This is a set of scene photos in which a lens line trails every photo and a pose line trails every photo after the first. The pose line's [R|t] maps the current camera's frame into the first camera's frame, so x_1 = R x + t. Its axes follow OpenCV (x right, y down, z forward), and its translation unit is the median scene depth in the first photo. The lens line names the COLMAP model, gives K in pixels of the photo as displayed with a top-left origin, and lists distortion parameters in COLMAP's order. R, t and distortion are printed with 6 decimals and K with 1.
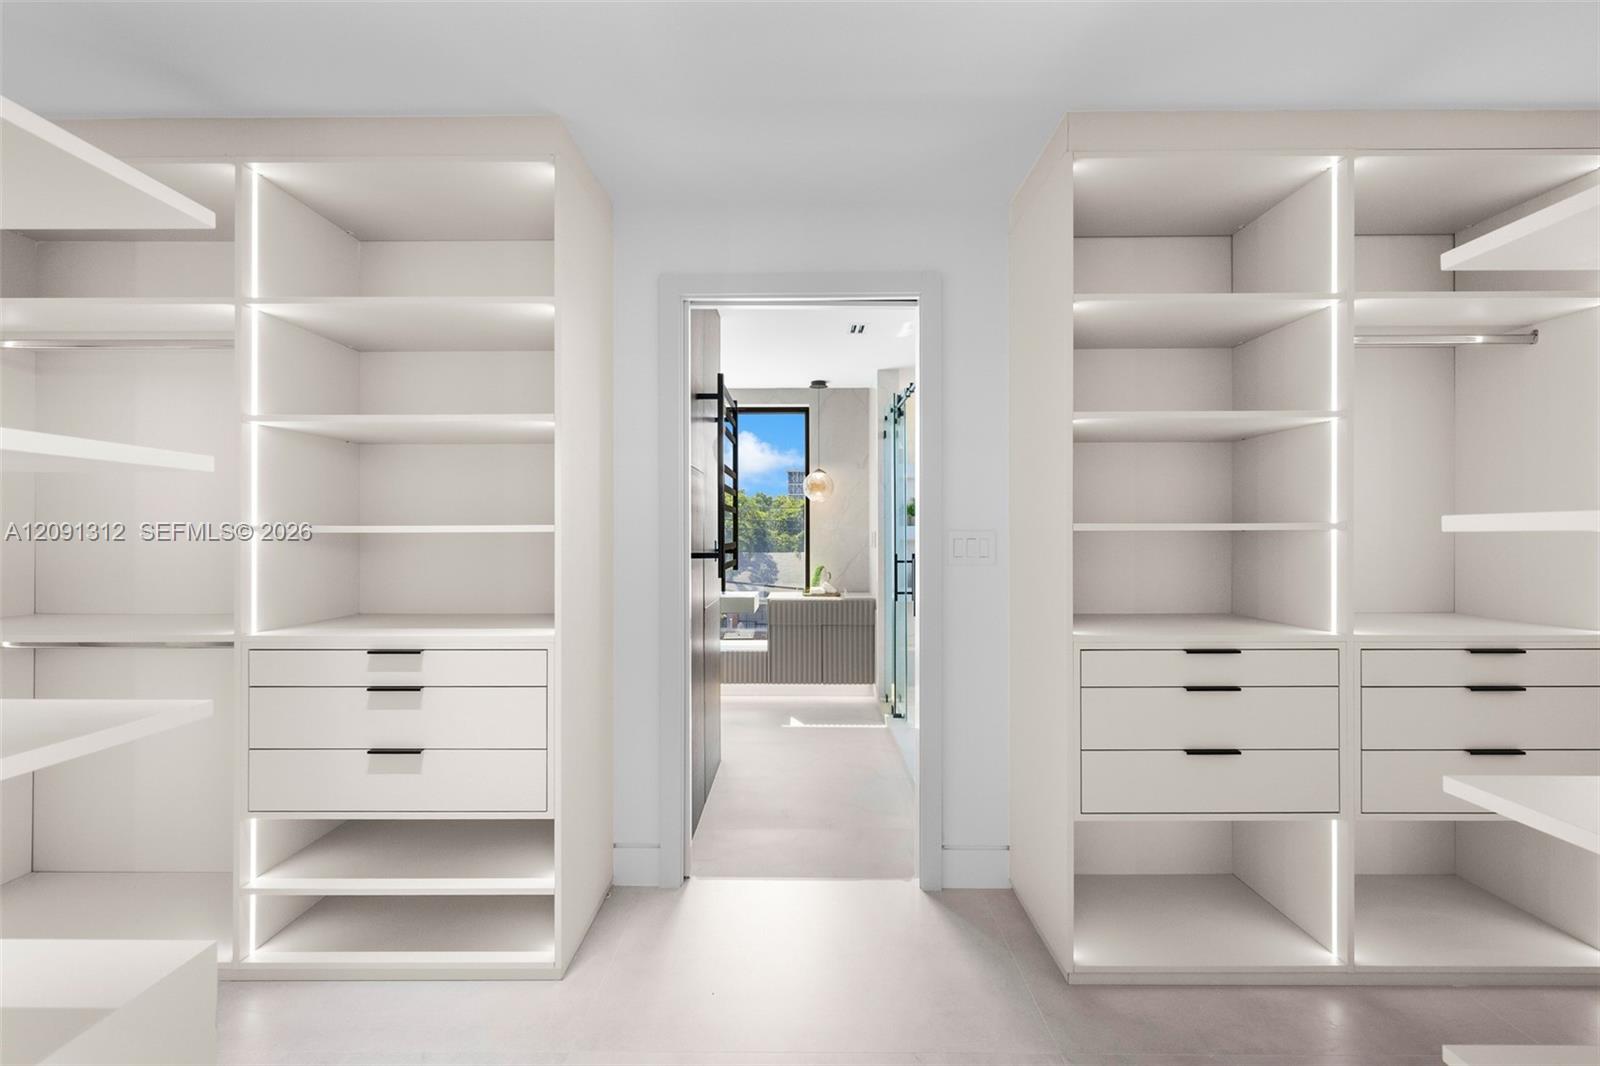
lens RADIAL K [[694.0, 0, 804.4], [0, 694.0, 586.8], [0, 0, 1]] dist [-0.000508, 0.000191]
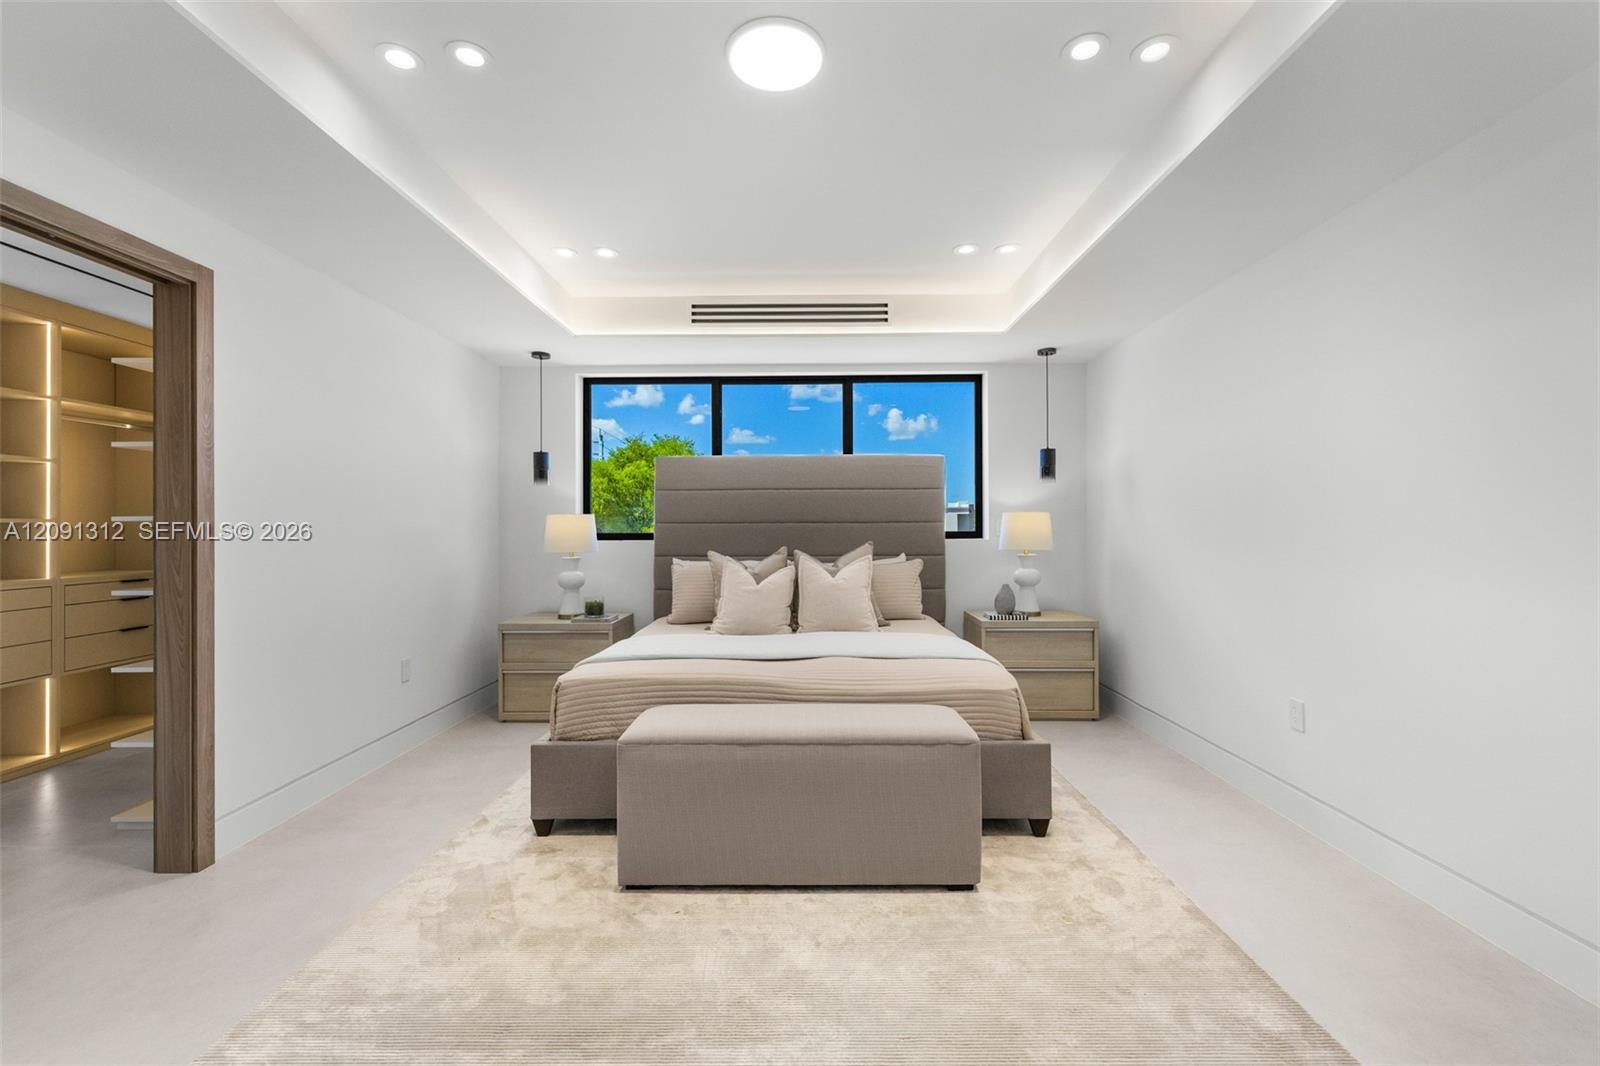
lens RADIAL K [[668.9, 0, 806.4], [0, 668.9, 528.5], [0, 0, 1]] dist [-0.000084, 0.000061]
pose [[0.007957, 0.003934, 0.999961, -1.014191], [0.001455, 0.999991, -0.003946, -0.056266], [-0.999967, 0.001487, 0.007951, -1.046995]]
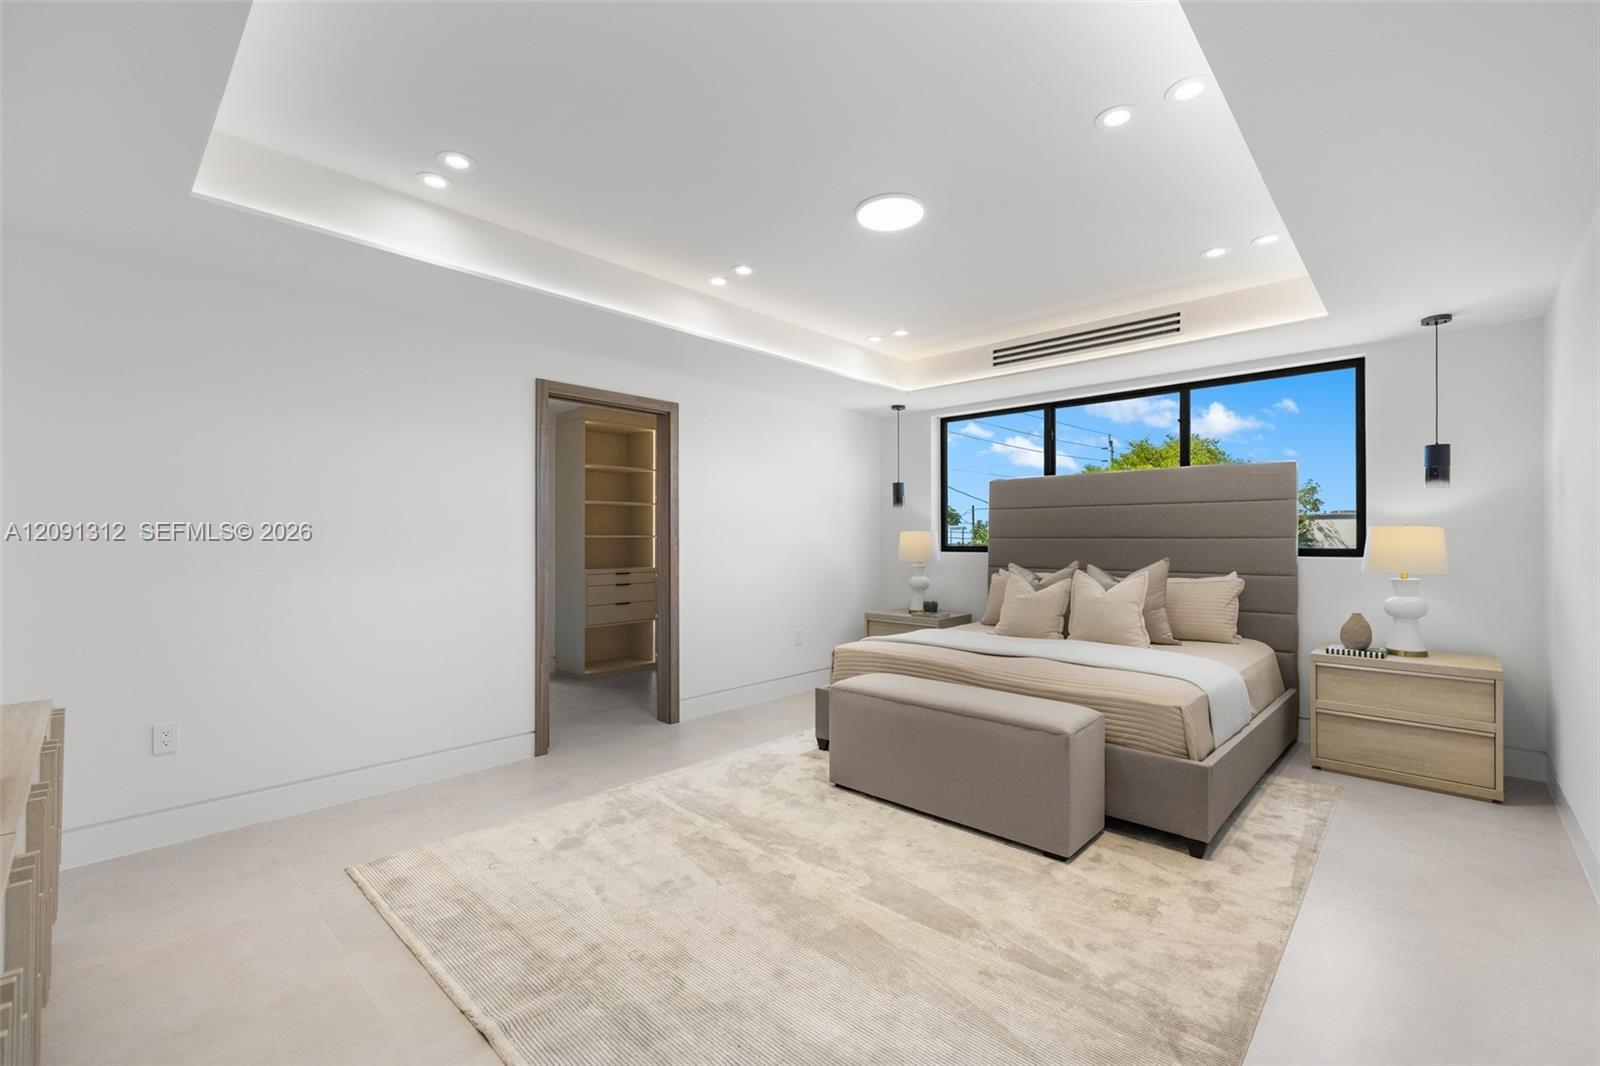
lens RADIAL K [[674.3, 0, 806.0], [0, 674.3, 543.0], [0, 0, 1]] dist [-0.001020, -0.000013]
pose [[0.681651, -0.000454, 0.731677, -1.185150], [-0.004729, 0.999976, 0.005026, -0.074808], [-0.731662, -0.006886, 0.681633, -1.852541]]
